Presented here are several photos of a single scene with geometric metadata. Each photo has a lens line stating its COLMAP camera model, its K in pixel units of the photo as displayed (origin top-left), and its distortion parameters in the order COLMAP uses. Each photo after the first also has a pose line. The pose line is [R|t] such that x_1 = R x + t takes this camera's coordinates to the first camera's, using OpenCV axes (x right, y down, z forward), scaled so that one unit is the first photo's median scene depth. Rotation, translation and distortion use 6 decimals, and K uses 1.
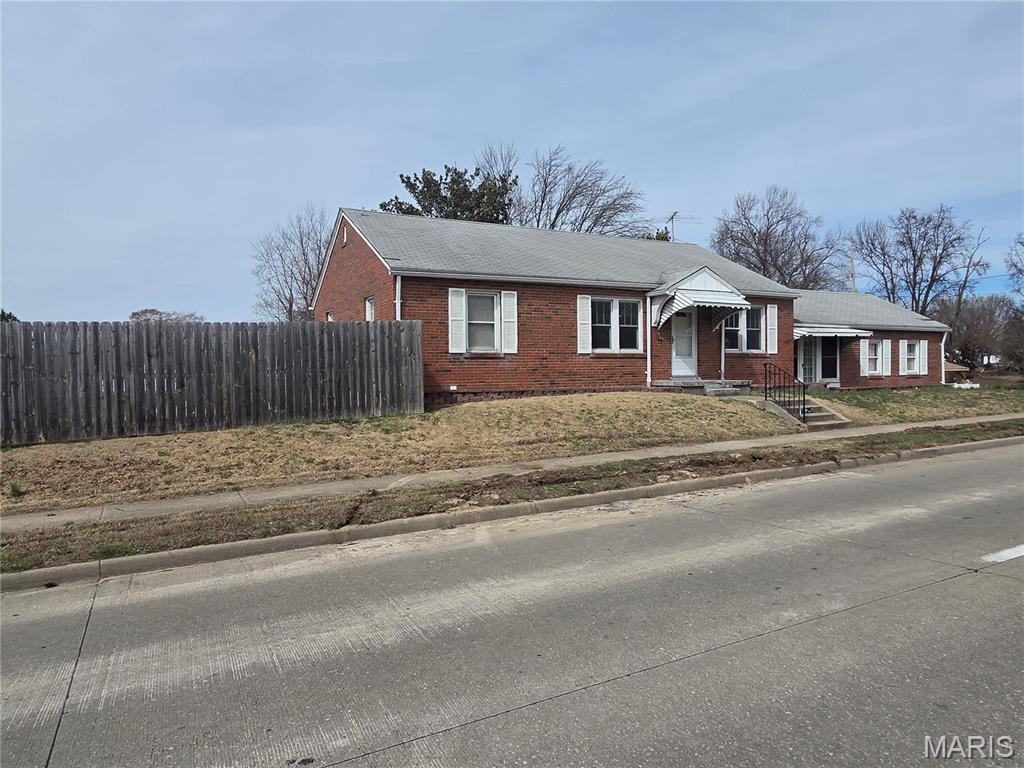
lens RADIAL K [[655.3, 0, 516.5], [0, 655.3, 382.5], [0, 0, 1]] dist [0.008070, 0.000536]
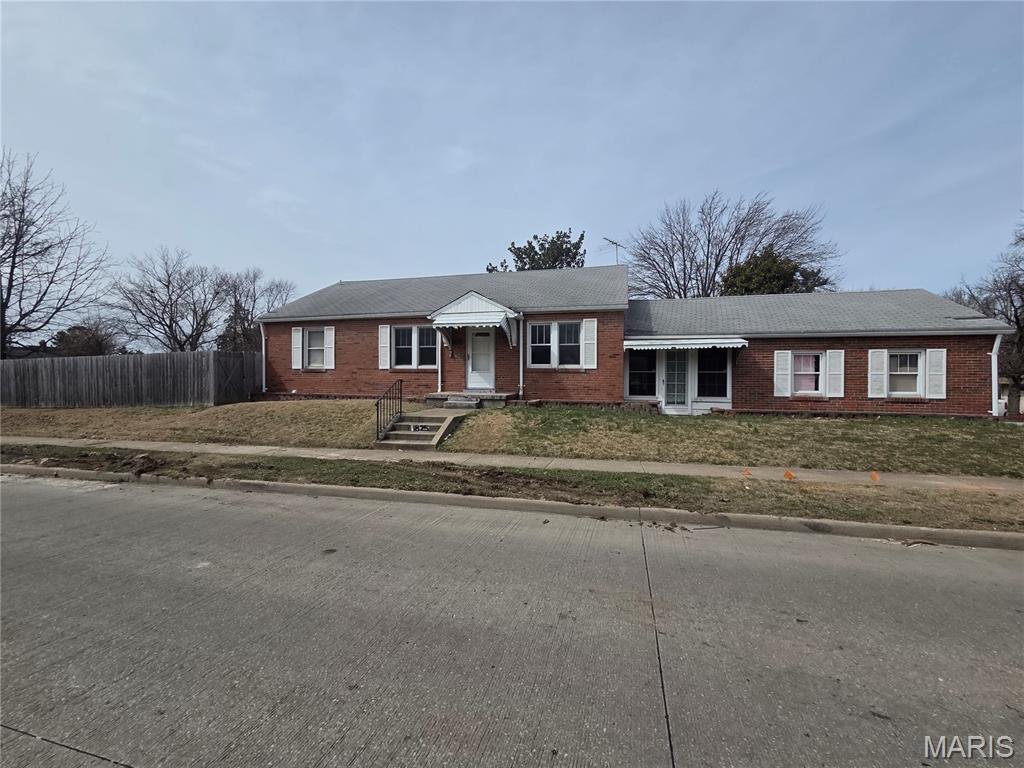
lens RADIAL K [[413.3, 0, 516.5], [0, 413.3, 381.3], [0, 0, 1]] dist [0.003705, 0.000137]
pose [[0.739524, 0.023408, -0.672723, 0.784263], [-0.025521, 0.999652, 0.006728, -0.029255], [0.672646, 0.012193, 0.739864, 0.514876]]
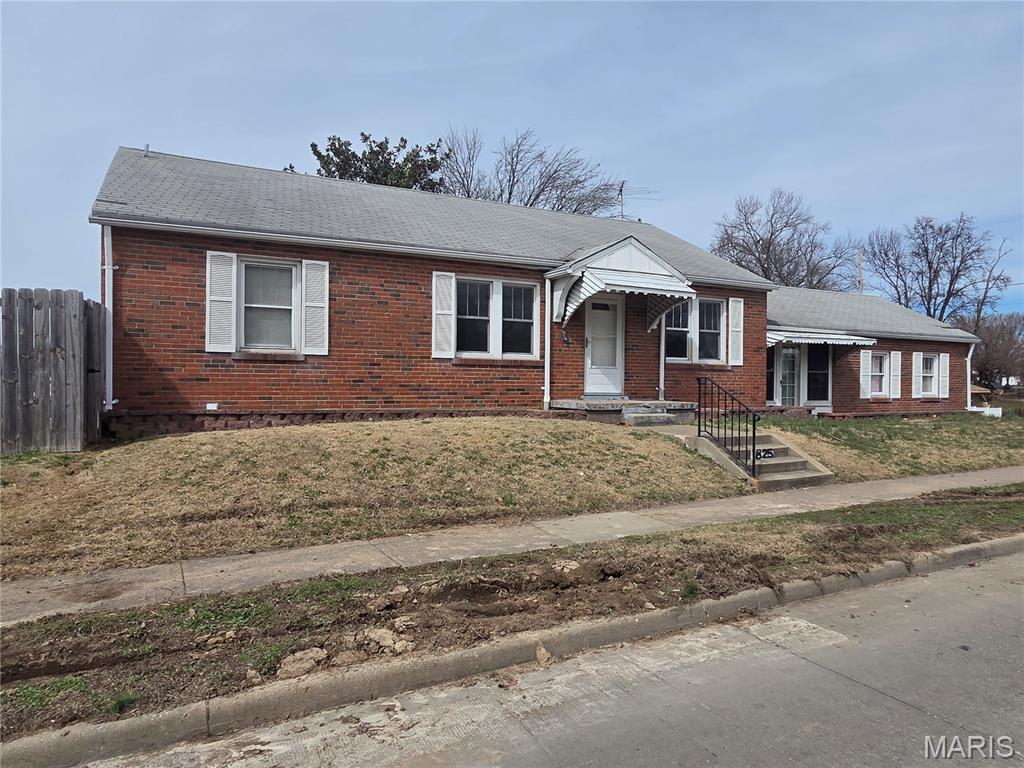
lens RADIAL K [[655.3, 0, 515.9], [0, 655.3, 386.8], [0, 0, 1]] dist [0.008070, 0.000536]
pose [[0.999680, 0.020235, -0.015176, 0.172962], [-0.020414, 0.999723, -0.011677, -0.007804], [0.014935, 0.011983, 0.999817, 0.296780]]
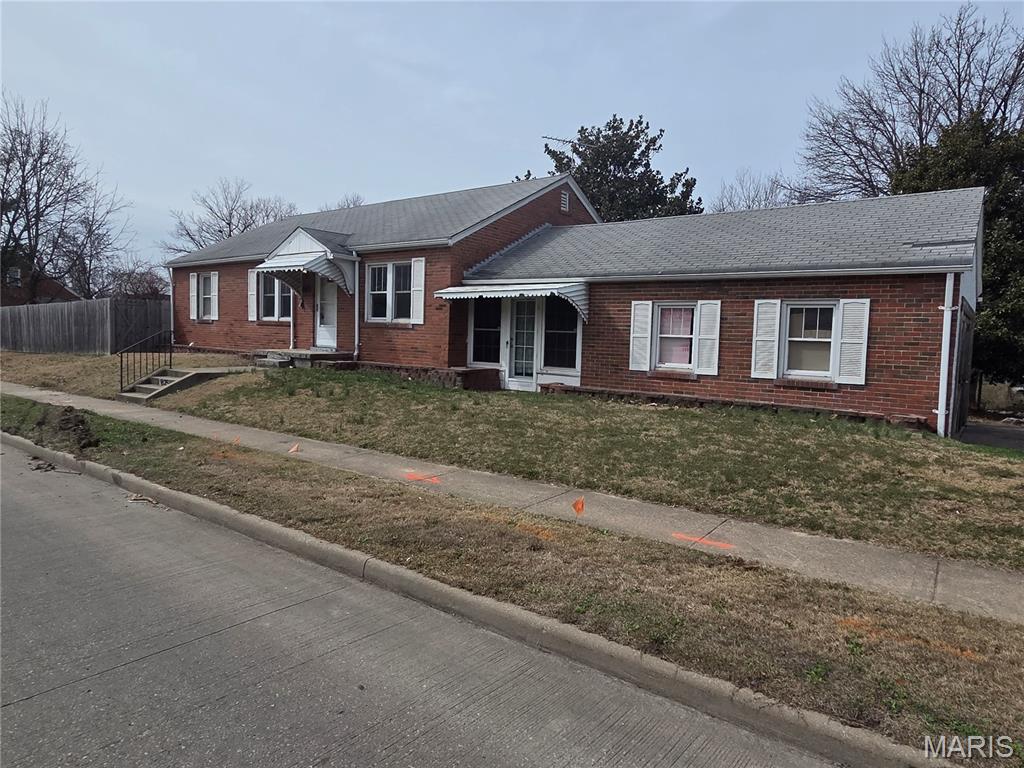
lens RADIAL K [[628.3, 0, 516.1], [0, 628.3, 385.9], [0, 0, 1]] dist [0.007173, 0.002542]
pose [[0.419269, 0.098979, -0.902451, 1.178962], [-0.052278, 0.995022, 0.084844, -0.044245], [0.906356, 0.011605, 0.422356, 0.871152]]
